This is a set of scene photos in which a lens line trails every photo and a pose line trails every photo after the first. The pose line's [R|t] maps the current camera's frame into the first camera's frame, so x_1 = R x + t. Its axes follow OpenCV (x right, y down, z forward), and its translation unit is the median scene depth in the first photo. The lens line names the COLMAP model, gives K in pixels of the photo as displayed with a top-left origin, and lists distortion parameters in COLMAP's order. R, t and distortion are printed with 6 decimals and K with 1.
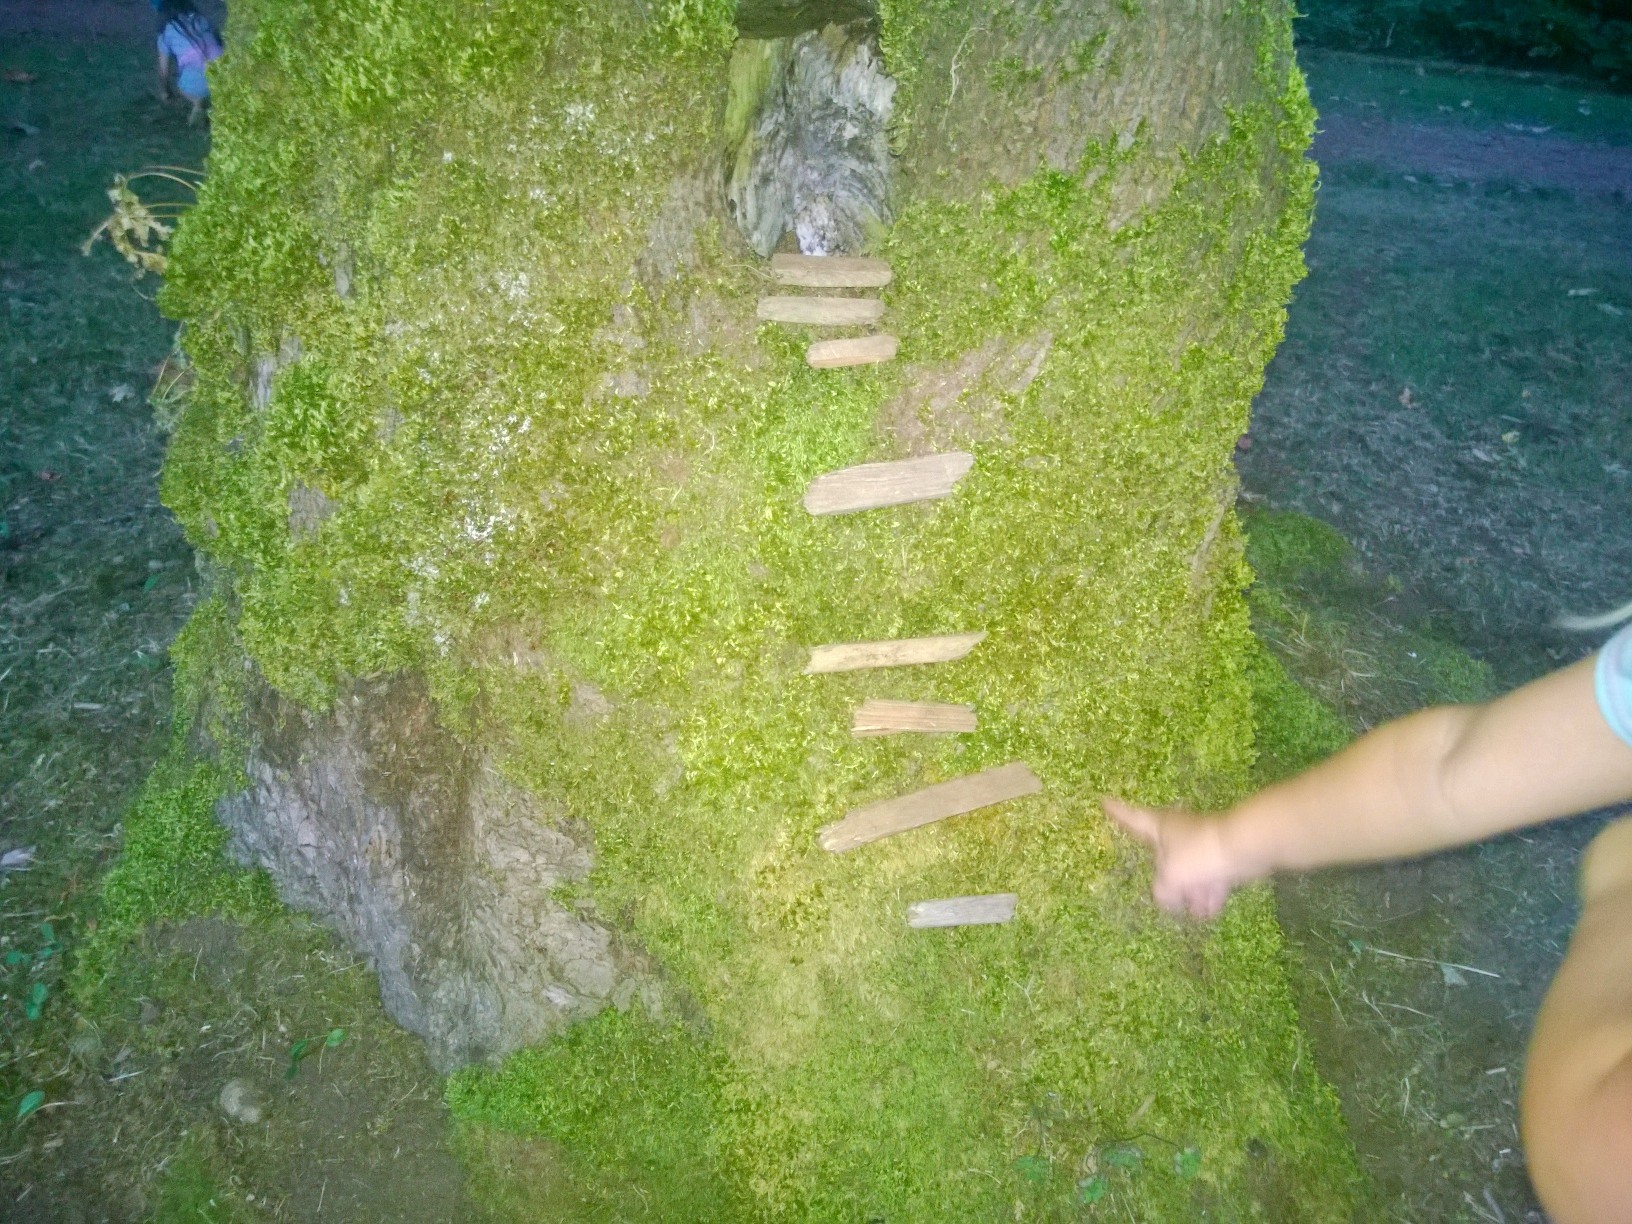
lens RADIAL K [[1349.1, 0, 816.0], [0, 1349.1, 612.0], [0, 0, 1]] dist [0.033885, -0.110943]
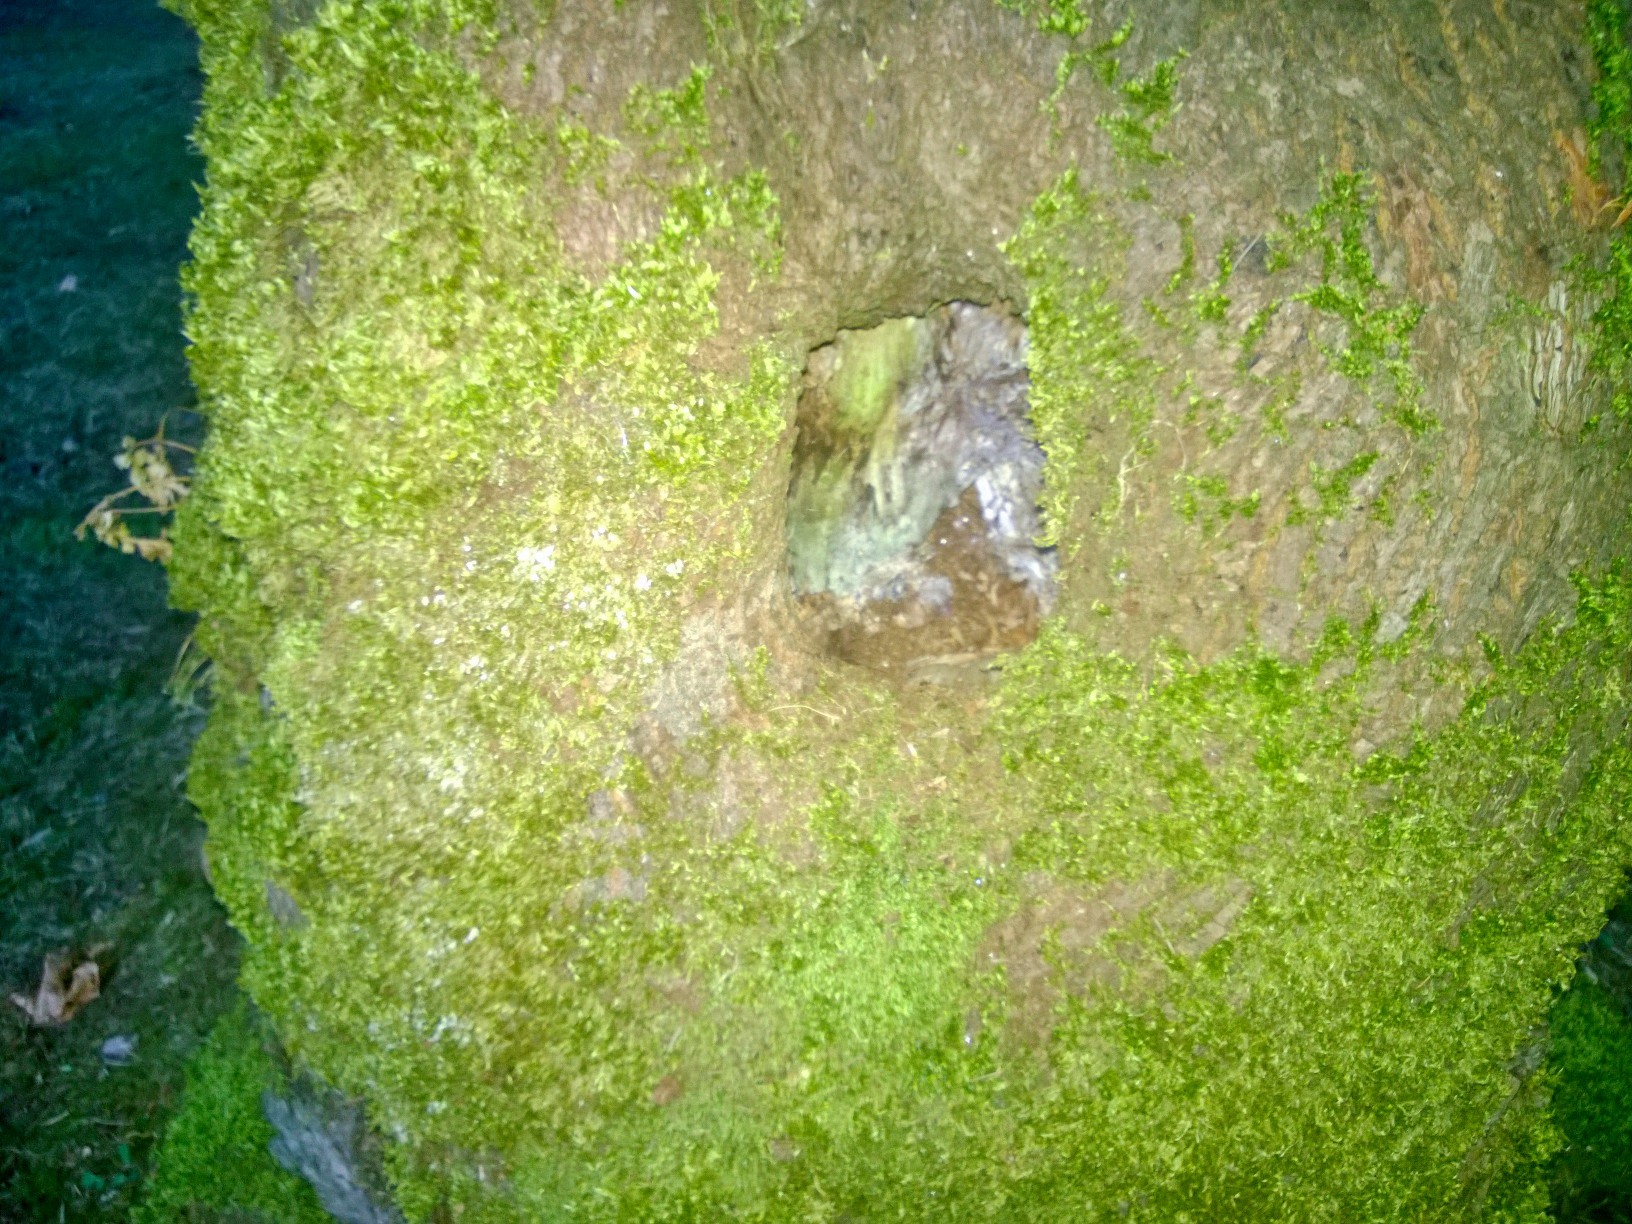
lens RADIAL K [[1349.1, 0, 816.0], [0, 1349.1, 612.0], [0, 0, 1]] dist [0.033885, -0.110943]
pose [[0.975067, 0.081050, -0.206581, 0.098788], [-0.076724, 0.996634, 0.028884, -0.346995], [0.208227, -0.012314, 0.978003, 0.339290]]
